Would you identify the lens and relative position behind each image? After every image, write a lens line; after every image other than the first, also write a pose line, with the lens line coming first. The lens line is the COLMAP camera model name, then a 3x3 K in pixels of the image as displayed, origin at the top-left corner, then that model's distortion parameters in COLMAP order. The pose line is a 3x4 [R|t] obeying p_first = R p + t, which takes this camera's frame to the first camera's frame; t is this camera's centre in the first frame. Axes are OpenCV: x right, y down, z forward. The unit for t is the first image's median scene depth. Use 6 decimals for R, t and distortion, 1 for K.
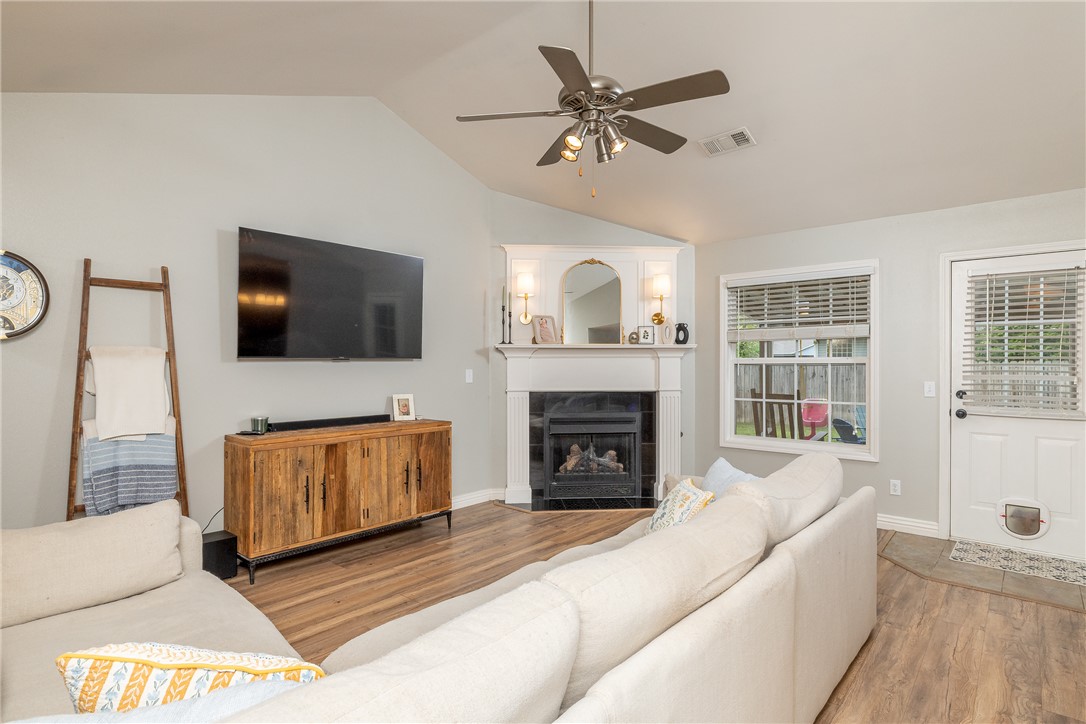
lens RADIAL K [[547.3, 0, 531.3], [0, 547.3, 361.3], [0, 0, 1]] dist [-0.002342, -0.000847]
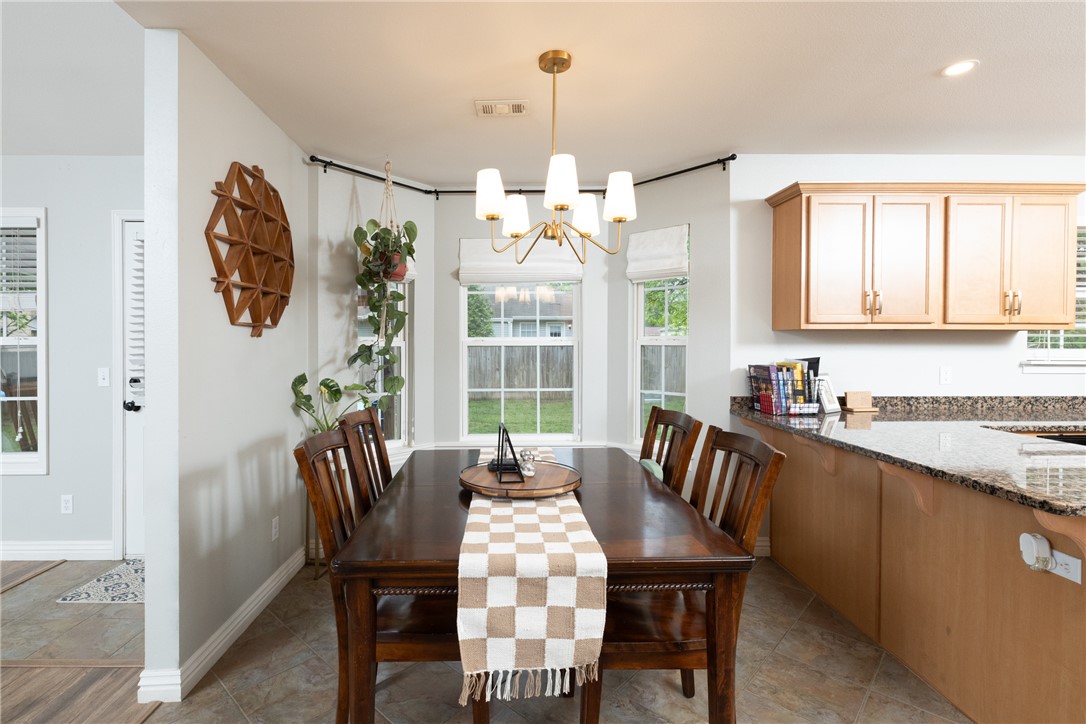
lens RADIAL K [[462.4, 0, 541.4], [0, 462.4, 349.3], [0, 0, 1]] dist [0.003731, 0.000455]
pose [[0.755032, -0.004340, 0.655674, 0.744841], [-0.000889, 0.999970, 0.007643, 0.004139], [-0.655688, -0.006354, 0.755006, 0.058640]]
